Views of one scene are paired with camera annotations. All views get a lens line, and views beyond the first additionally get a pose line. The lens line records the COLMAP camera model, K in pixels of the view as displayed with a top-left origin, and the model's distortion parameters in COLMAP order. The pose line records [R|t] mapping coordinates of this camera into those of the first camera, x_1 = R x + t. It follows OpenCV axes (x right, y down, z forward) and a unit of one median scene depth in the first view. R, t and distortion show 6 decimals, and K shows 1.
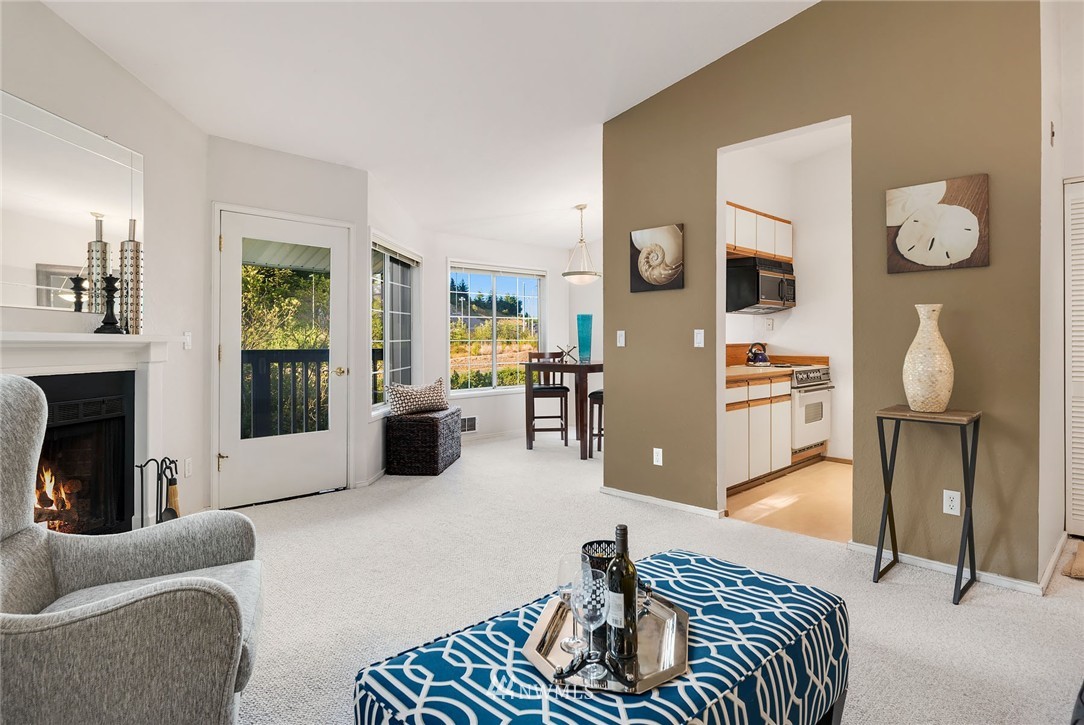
lens RADIAL K [[609.9, 0, 550.3], [0, 609.9, 338.0], [0, 0, 1]] dist [-0.017593, -0.000339]
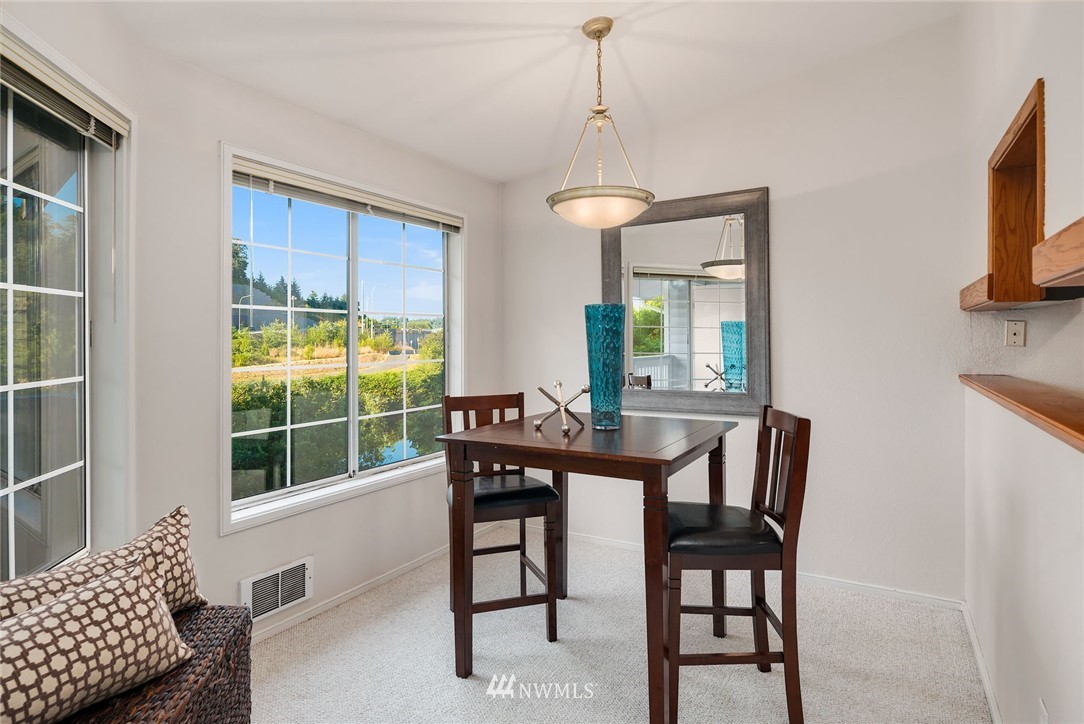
lens RADIAL K [[609.9, 0, 567.8], [0, 609.9, 338.5], [0, 0, 1]] dist [-0.017593, -0.000339]
pose [[0.960644, 0.001782, 0.277775, -0.088604], [-0.001002, 0.999995, -0.002948, -0.018411], [-0.277779, 0.002554, 0.960642, 0.742896]]
